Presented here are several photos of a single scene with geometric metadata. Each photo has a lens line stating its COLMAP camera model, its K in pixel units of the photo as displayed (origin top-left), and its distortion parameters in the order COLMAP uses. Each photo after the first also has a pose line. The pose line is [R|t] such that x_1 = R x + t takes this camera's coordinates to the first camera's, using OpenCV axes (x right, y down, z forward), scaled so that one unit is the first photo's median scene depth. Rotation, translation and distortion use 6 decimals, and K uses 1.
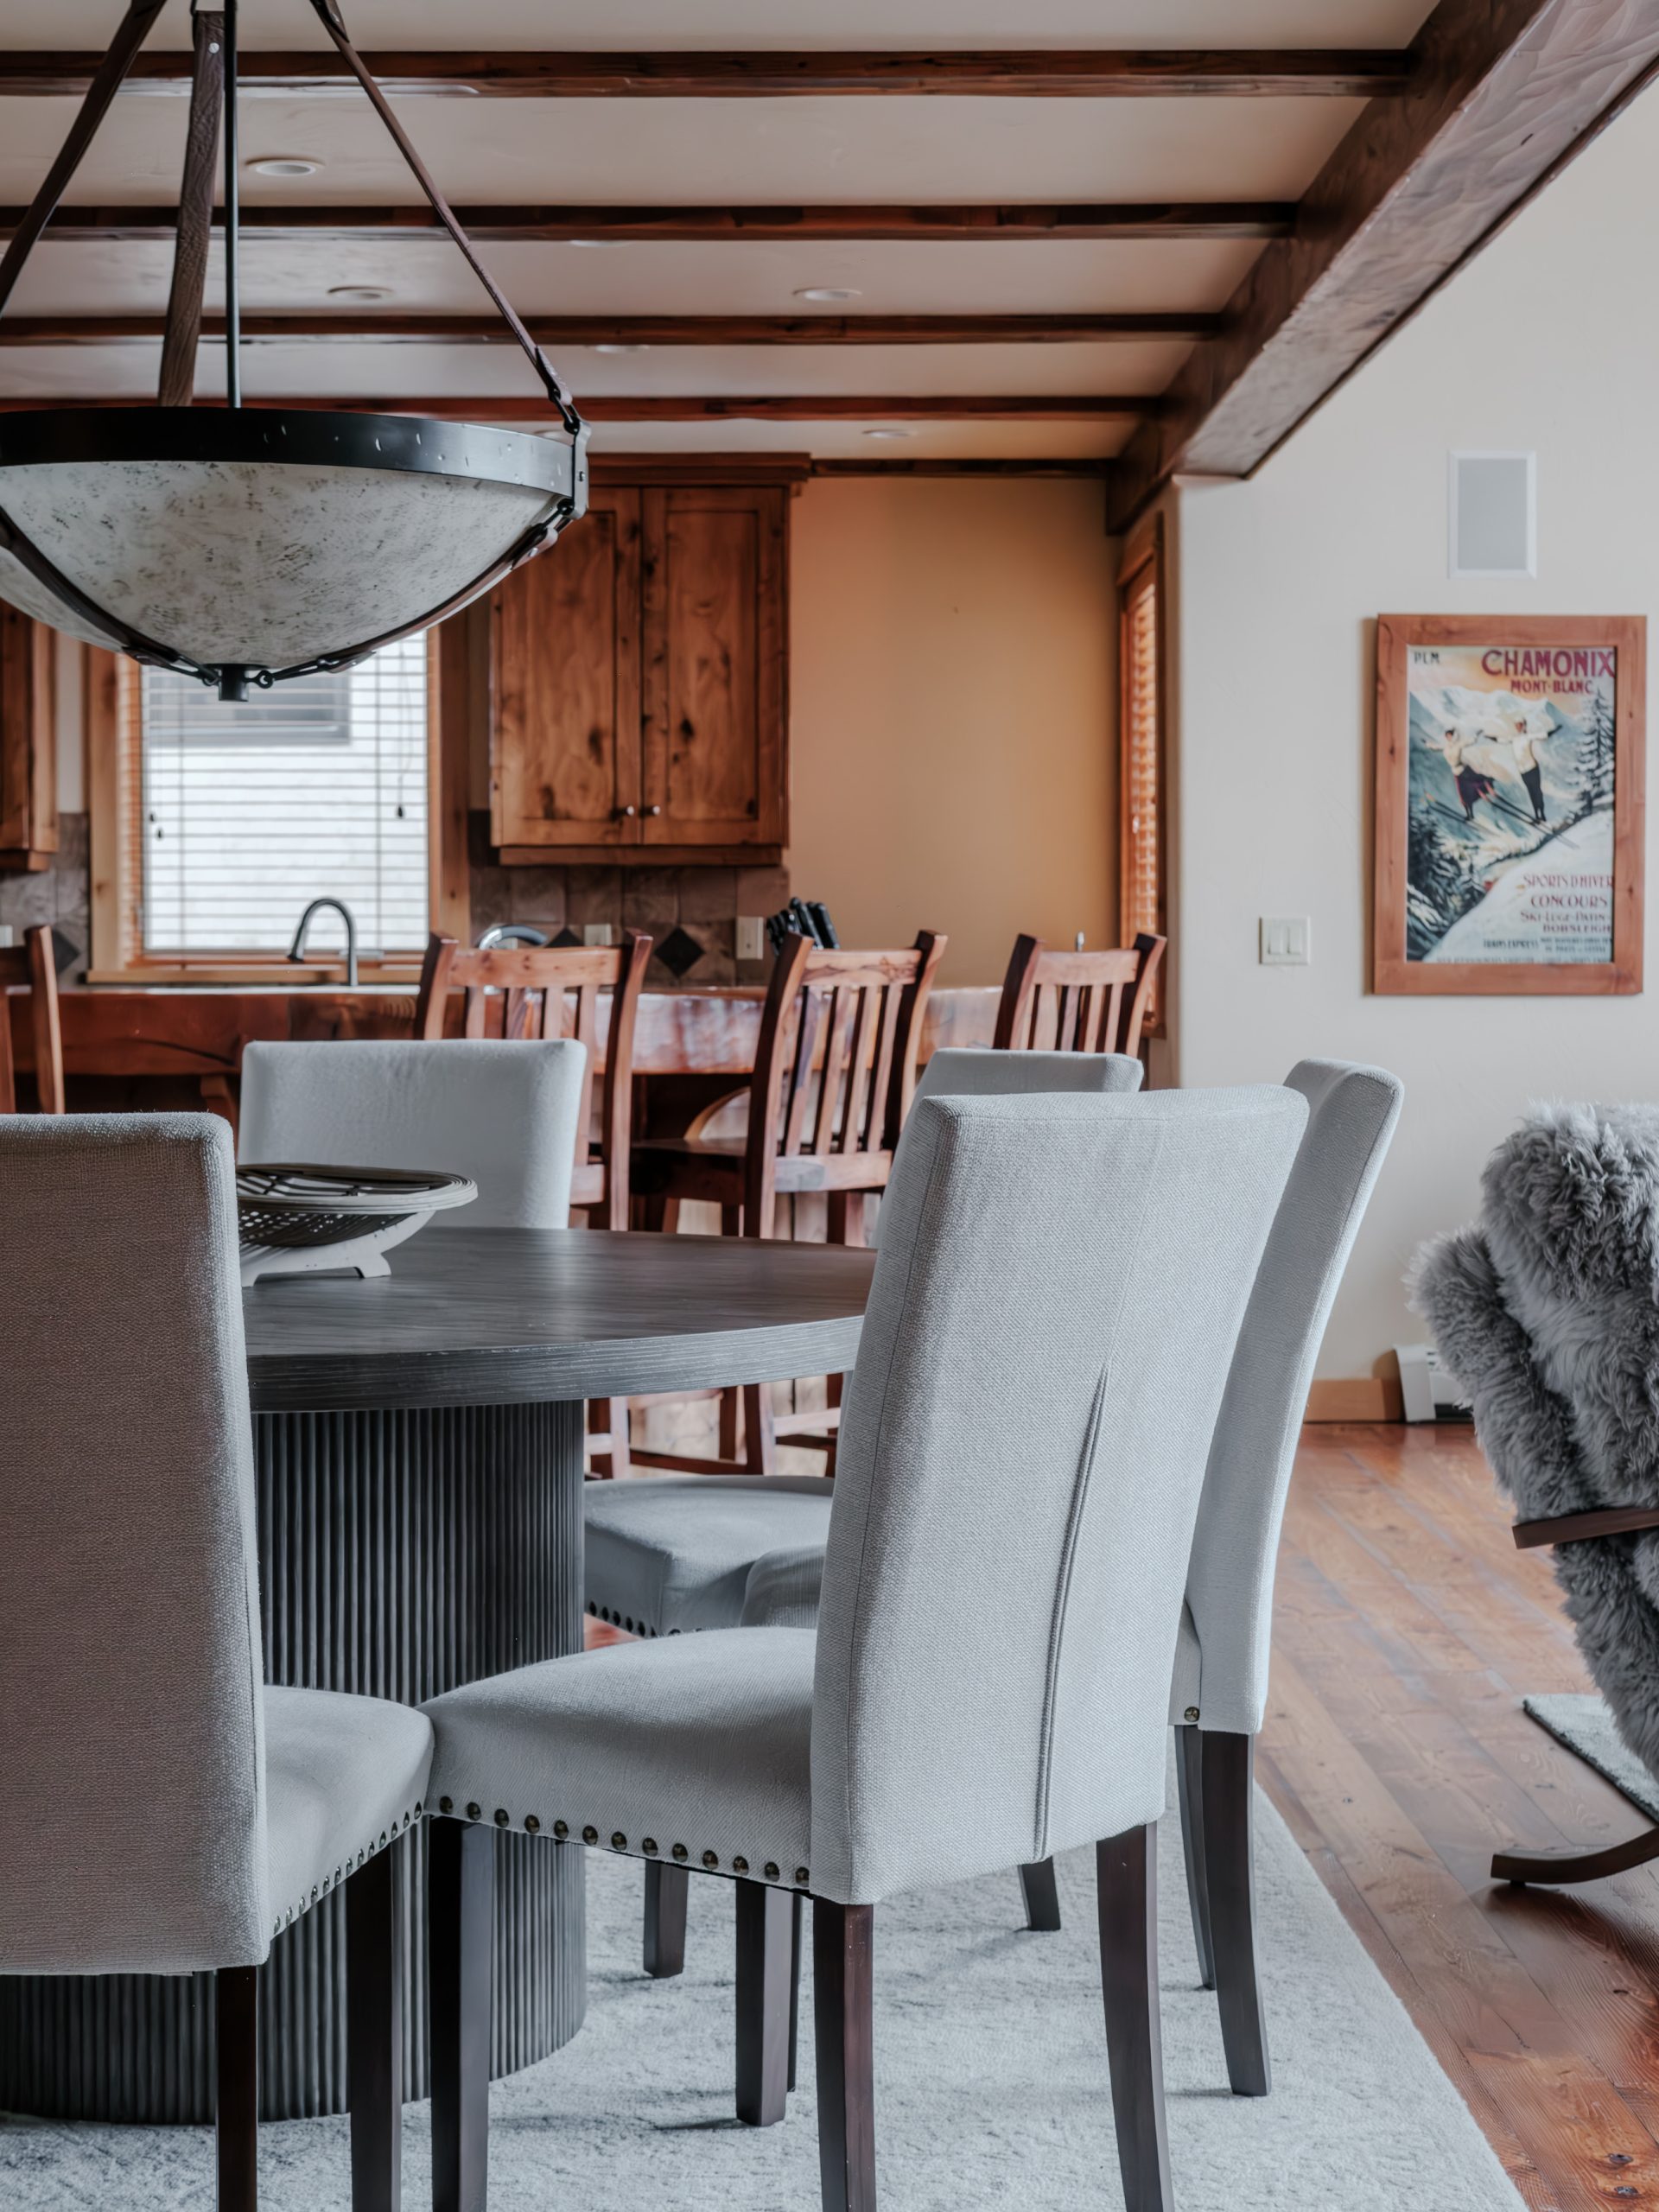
lens RADIAL K [[3807.9, 0, 829.5], [0, 3807.9, 1106.0], [0, 0, 1]] dist [-0.021164, 0.027567]
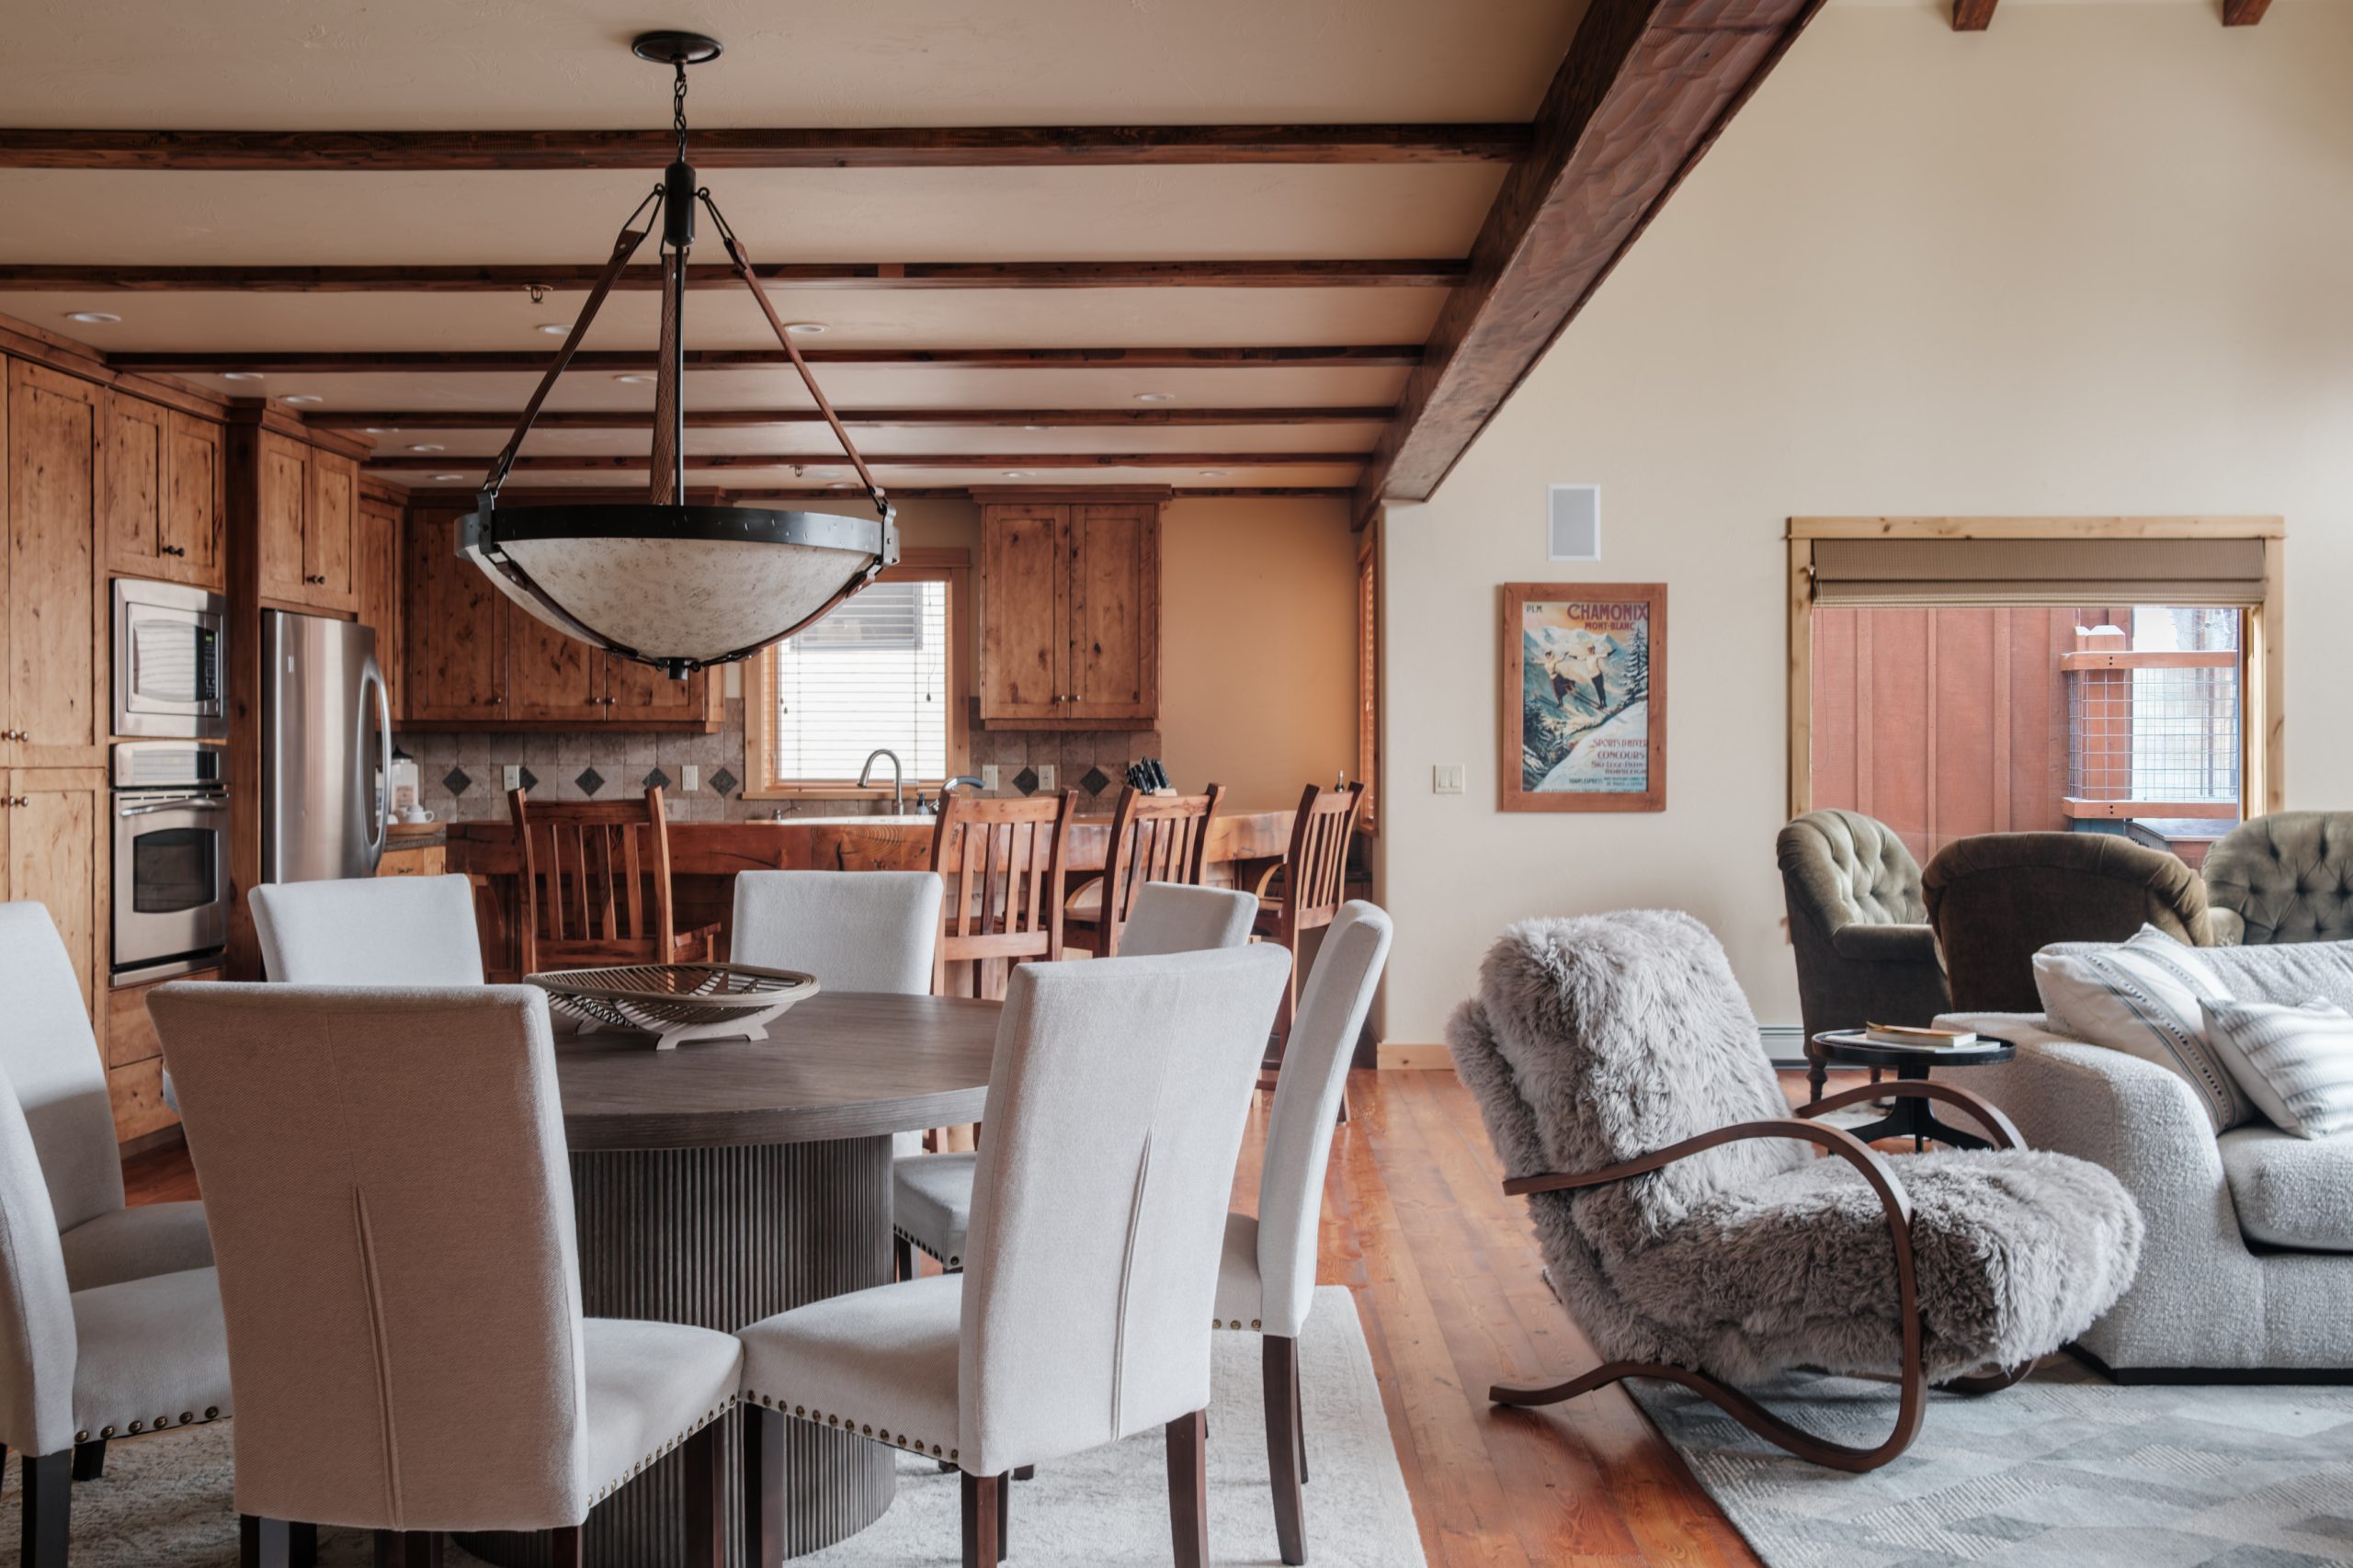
lens RADIAL K [[2232.9, 0, 1210.7], [0, 2232.9, 795.0], [0, 0, 1]] dist [-0.055449, 0.145401]
pose [[0.999771, 0.001195, -0.021343, 0.036489], [-0.001653, 0.999769, -0.021439, -0.015402], [0.021313, 0.021470, 0.999542, 0.025903]]
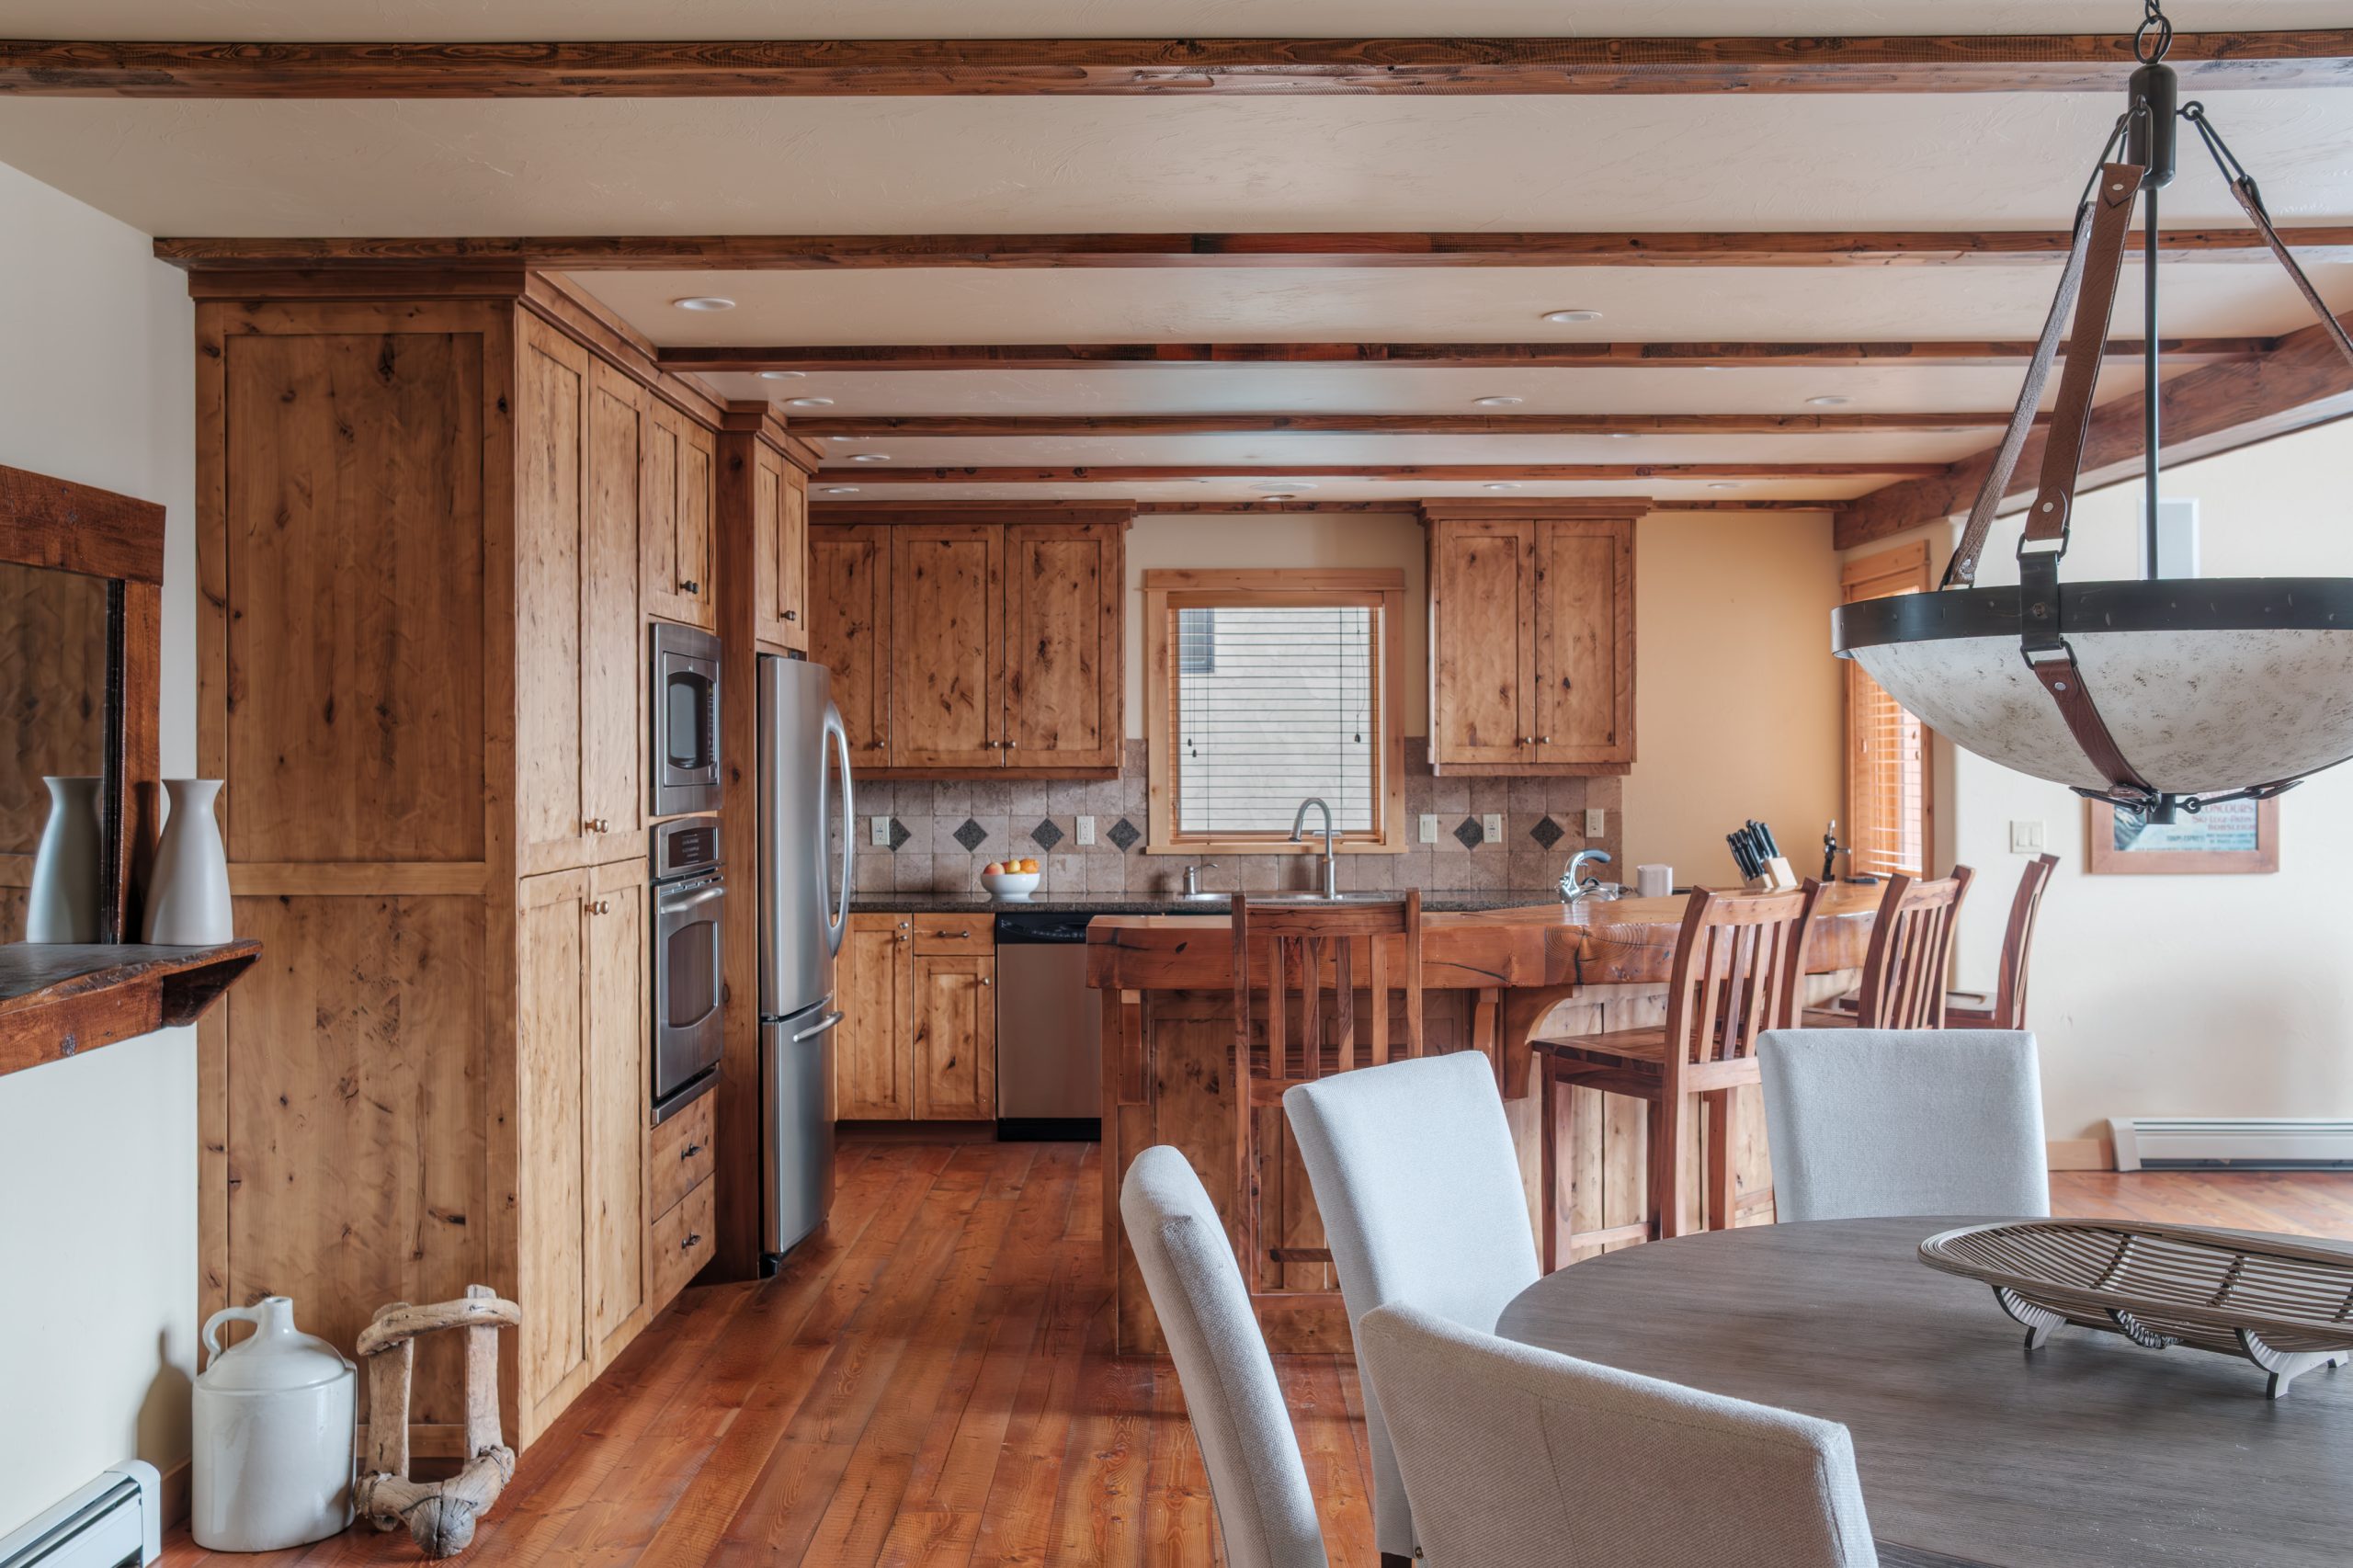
lens RADIAL K [[2235.9, 0, 1204.3], [0, 2235.9, 780.8], [0, 0, 1]] dist [-0.010900, -0.001419]
pose [[0.999932, -0.002682, -0.011392, -0.183768], [0.002382, 0.999652, -0.026276, -0.043099], [0.011459, 0.026248, 0.999590, 0.149524]]
